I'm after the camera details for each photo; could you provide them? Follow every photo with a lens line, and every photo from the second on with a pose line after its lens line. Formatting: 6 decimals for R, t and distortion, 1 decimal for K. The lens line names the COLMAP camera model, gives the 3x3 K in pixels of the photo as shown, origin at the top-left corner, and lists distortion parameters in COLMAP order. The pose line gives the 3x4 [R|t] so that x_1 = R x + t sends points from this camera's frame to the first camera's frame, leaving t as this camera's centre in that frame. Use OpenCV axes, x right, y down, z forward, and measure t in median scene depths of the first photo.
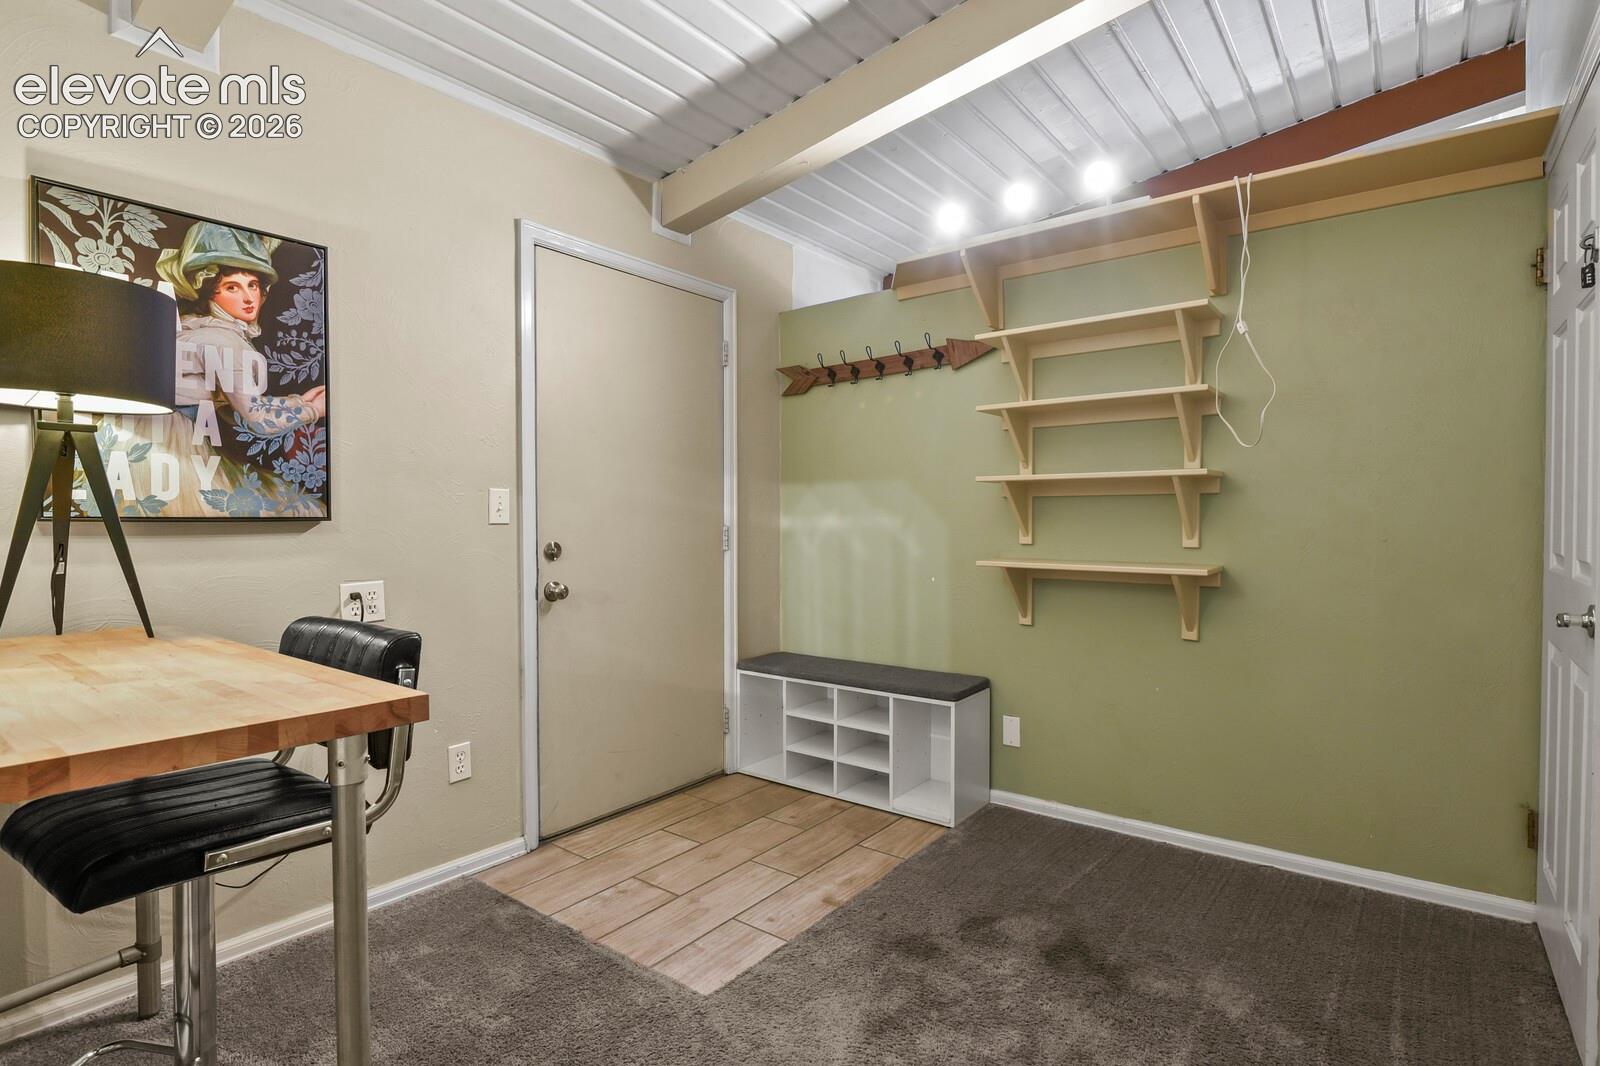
lens RADIAL K [[769.5, 0, 806.0], [0, 769.5, 536.7], [0, 0, 1]] dist [-0.009526, 0.000081]
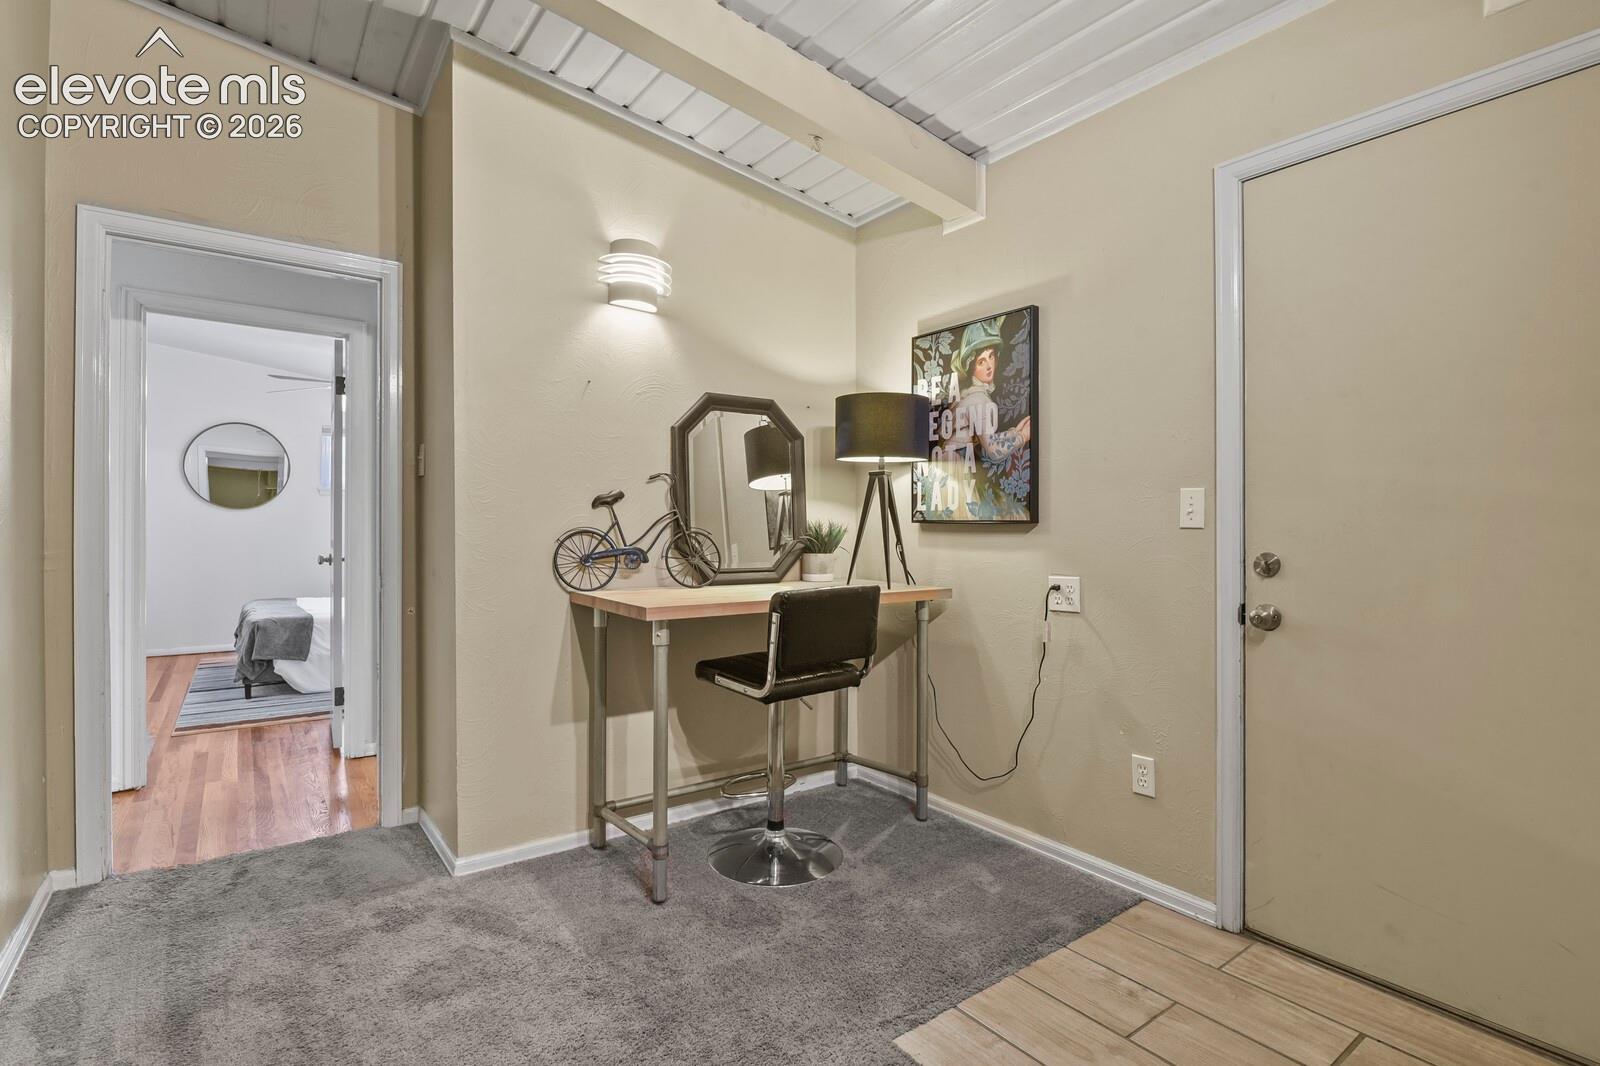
lens RADIAL K [[769.5, 0, 805.6], [0, 769.5, 518.1], [0, 0, 1]] dist [-0.009526, 0.000081]
pose [[-0.257327, 0.001476, -0.966323, 0.717564], [-0.018271, 0.999813, 0.006393, -0.032722], [0.966152, 0.019301, -0.257252, 1.020221]]
